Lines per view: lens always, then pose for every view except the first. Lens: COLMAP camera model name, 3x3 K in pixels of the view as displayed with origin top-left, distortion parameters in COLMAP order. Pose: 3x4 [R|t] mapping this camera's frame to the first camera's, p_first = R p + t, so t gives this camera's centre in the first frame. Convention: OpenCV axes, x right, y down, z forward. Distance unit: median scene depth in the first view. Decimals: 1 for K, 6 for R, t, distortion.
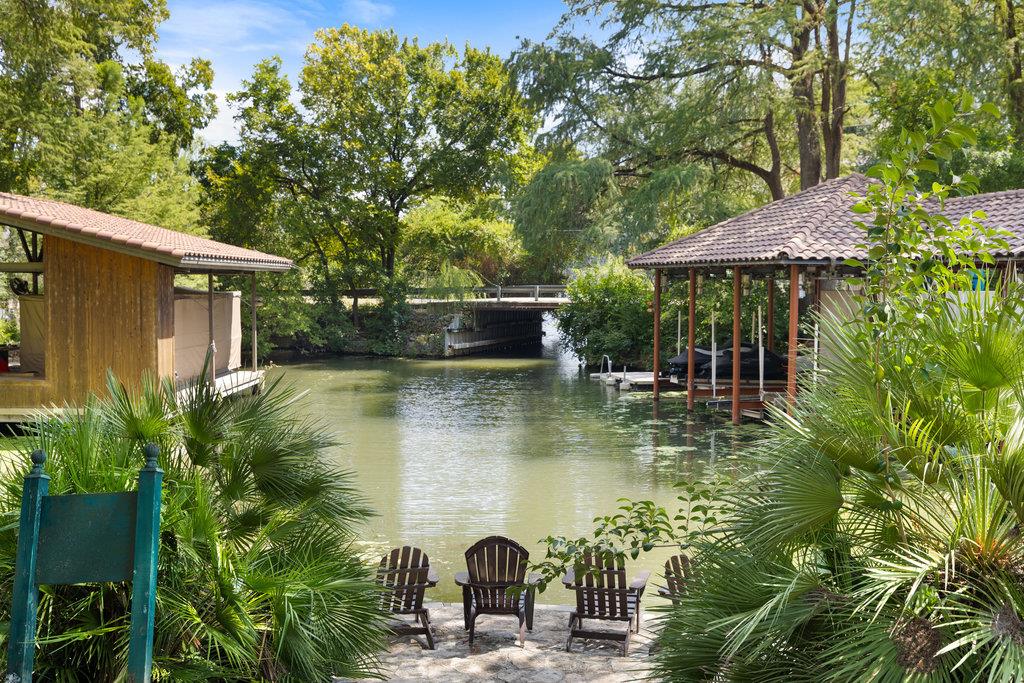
lens RADIAL K [[1032.4, 0, 512.7], [0, 1032.4, 338.2], [0, 0, 1]] dist [0.005019, 0.000000]
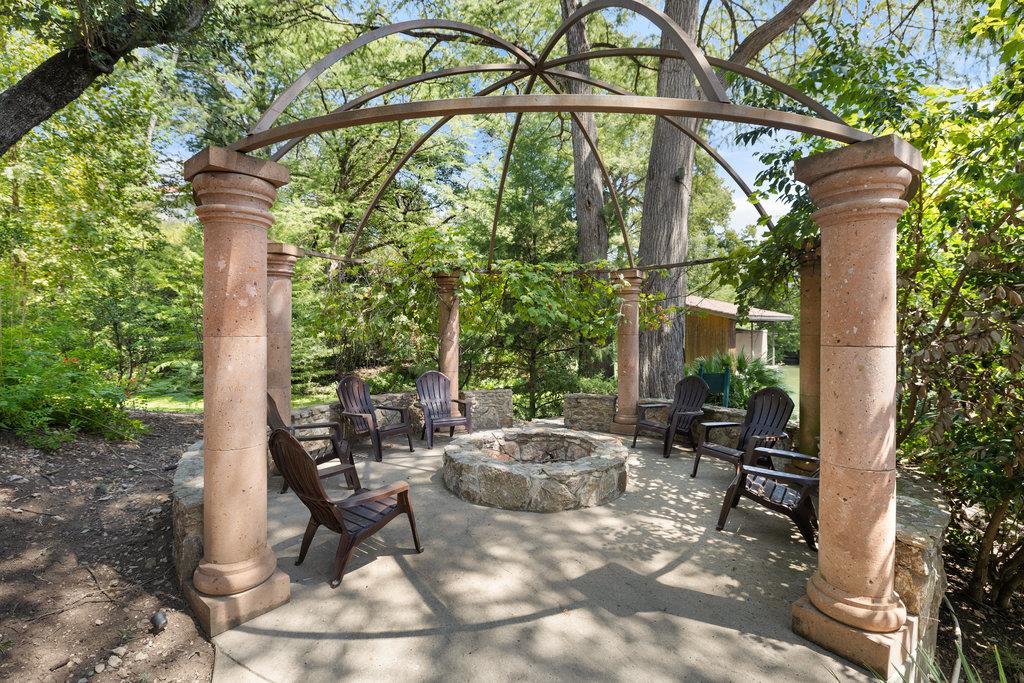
lens RADIAL K [[510.2, 0, 514.0], [0, 510.2, 342.0], [0, 0, 1]] dist [-0.001862, -0.000086]
pose [[0.745064, 0.001099, -0.666992, 0.053830], [-0.019185, 0.999620, -0.019783, 0.010575], [0.666717, 0.027536, 0.744802, -0.155046]]
